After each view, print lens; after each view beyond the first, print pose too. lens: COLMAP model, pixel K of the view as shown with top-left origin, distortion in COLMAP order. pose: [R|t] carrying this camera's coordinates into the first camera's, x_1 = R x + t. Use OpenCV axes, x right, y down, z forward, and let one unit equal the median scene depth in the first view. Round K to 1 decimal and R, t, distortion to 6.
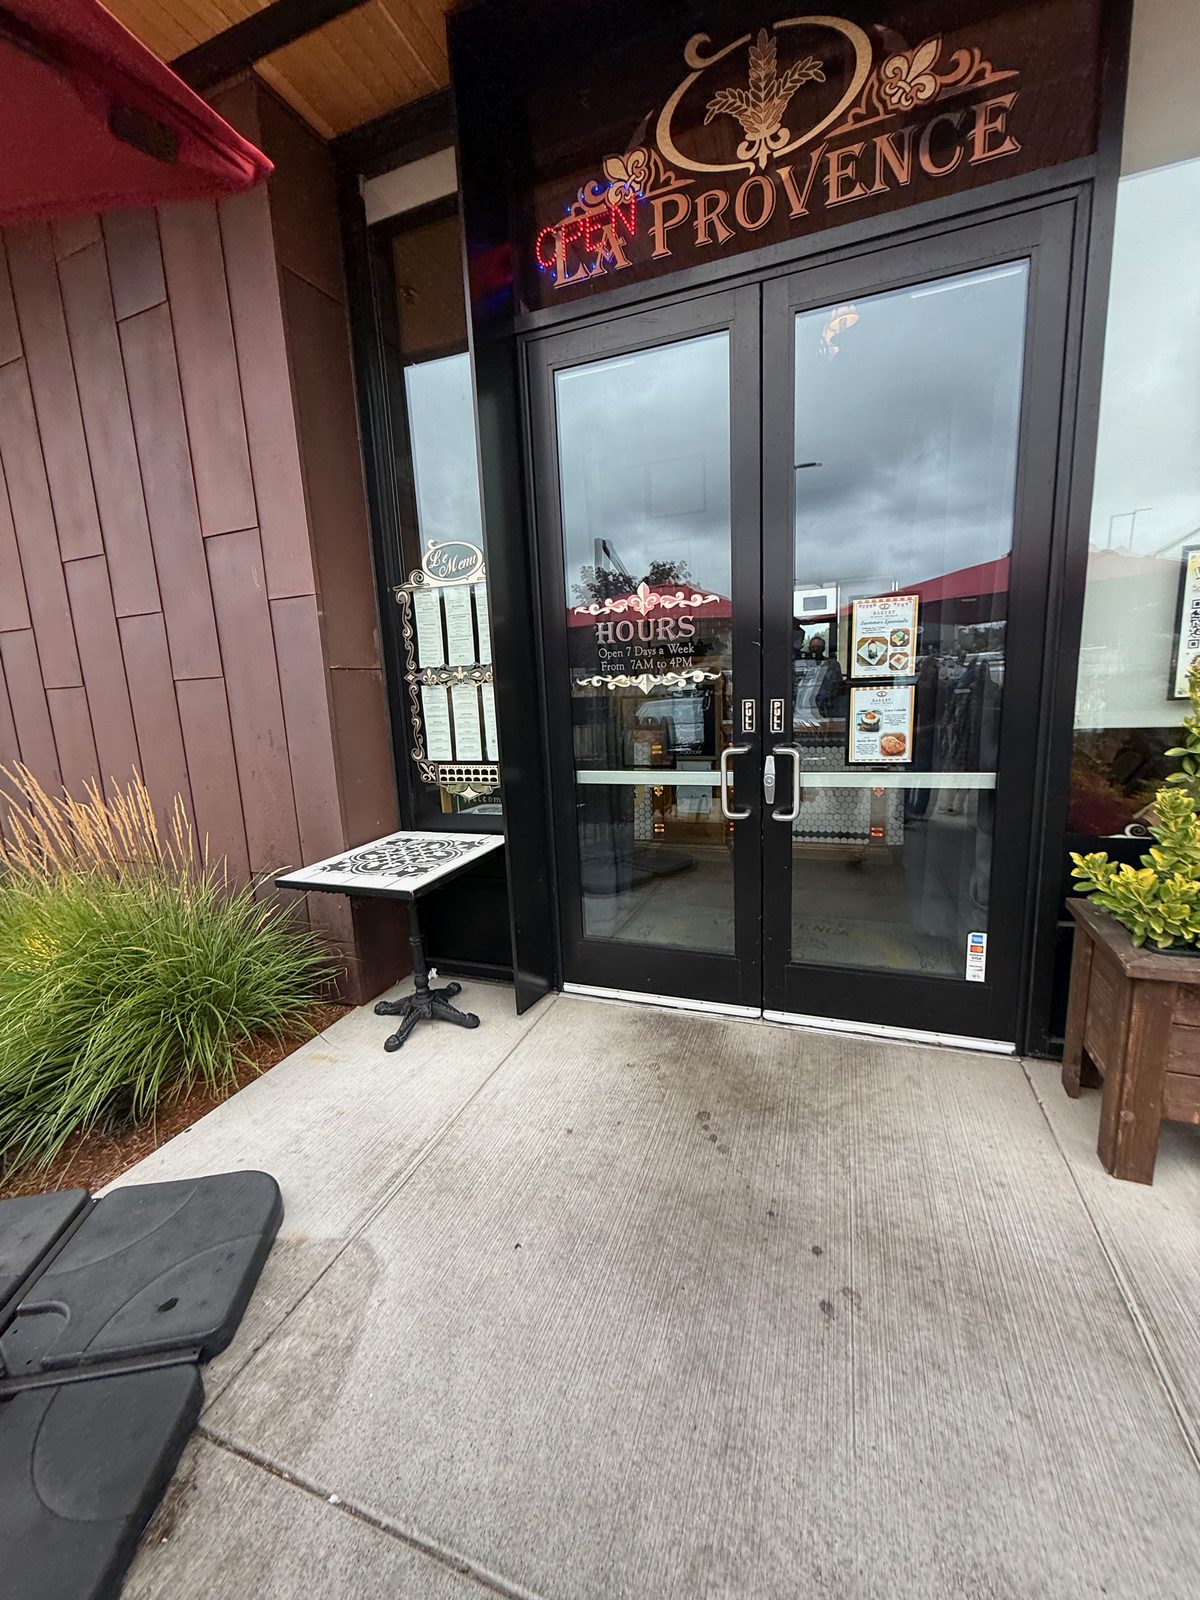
lens RADIAL K [[643.1, 0, 600.0], [0, 643.1, 800.0], [0, 0, 1]] dist [0.000658, 0.000445]
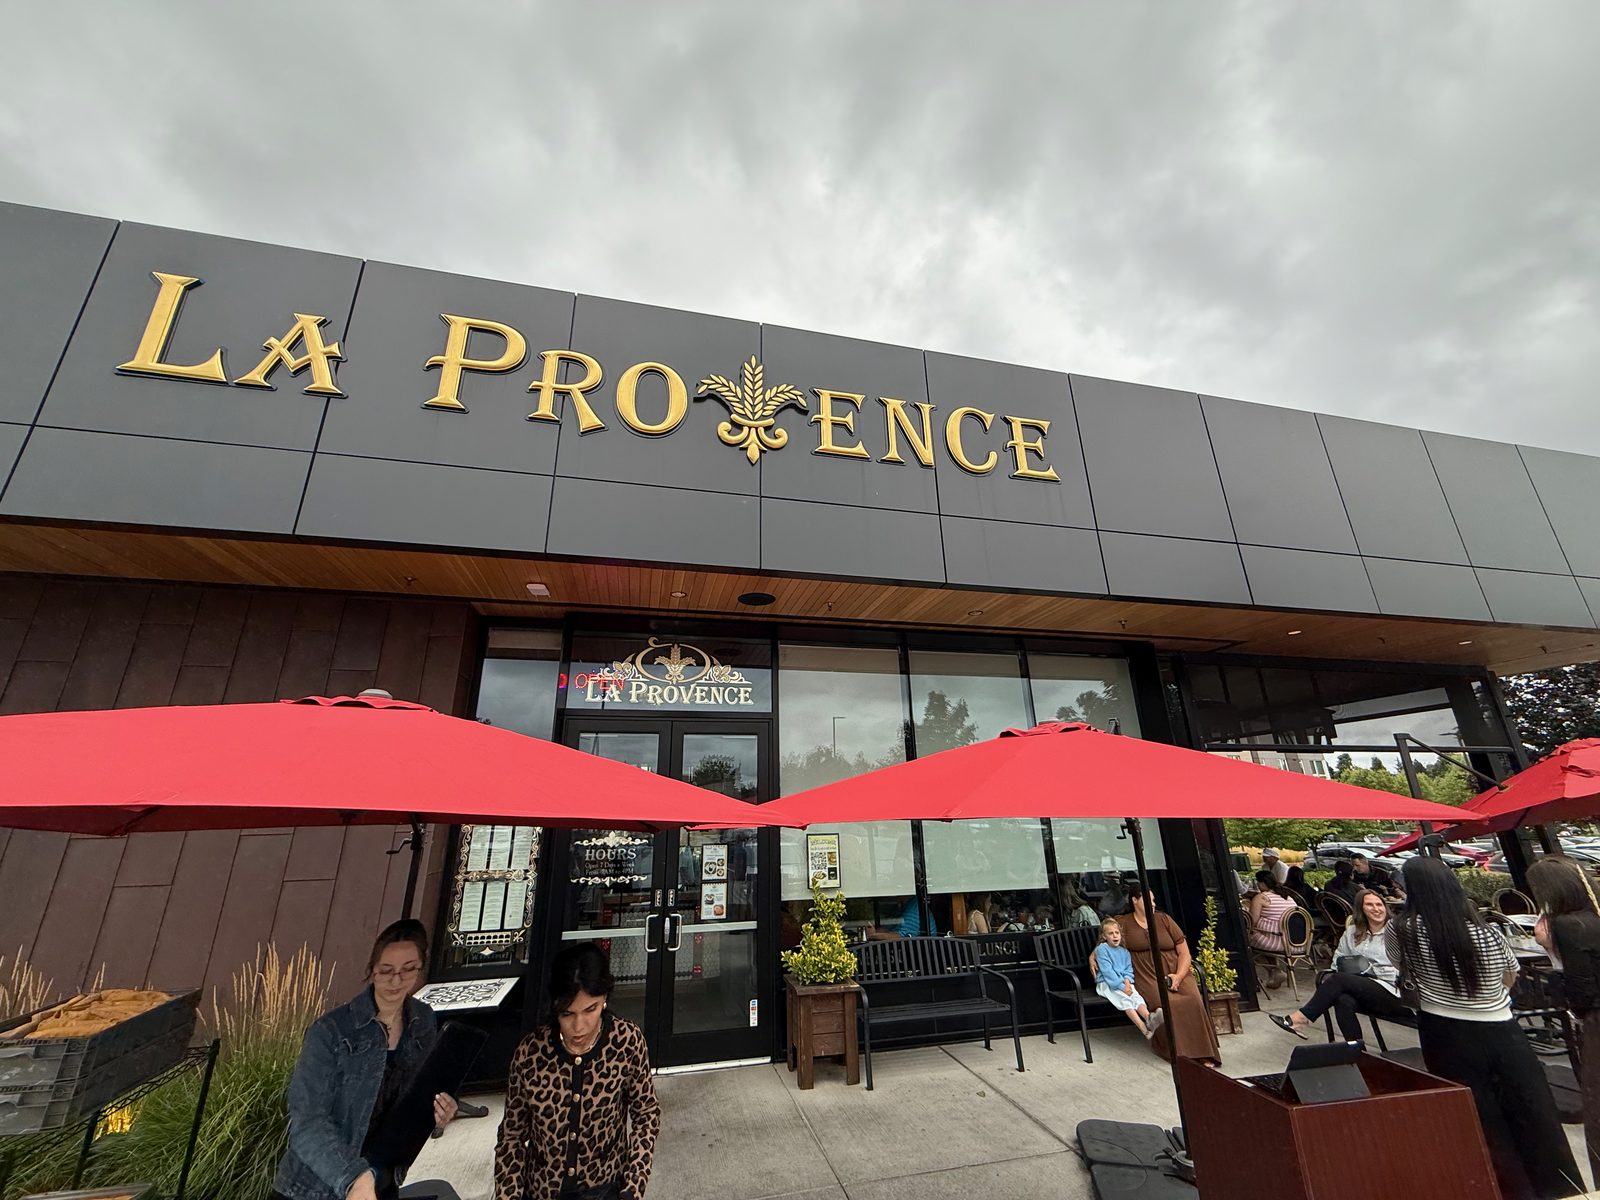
lens RADIAL K [[643.1, 0, 800.0], [0, 643.1, 600.0], [0, 0, 1]] dist [0.000658, 0.000445]
pose [[0.824499, 0.213104, 0.524202, -0.806900], [0.081361, 0.872105, -0.482507, 0.087019], [-0.559983, 0.440476, 0.701712, -1.370723]]
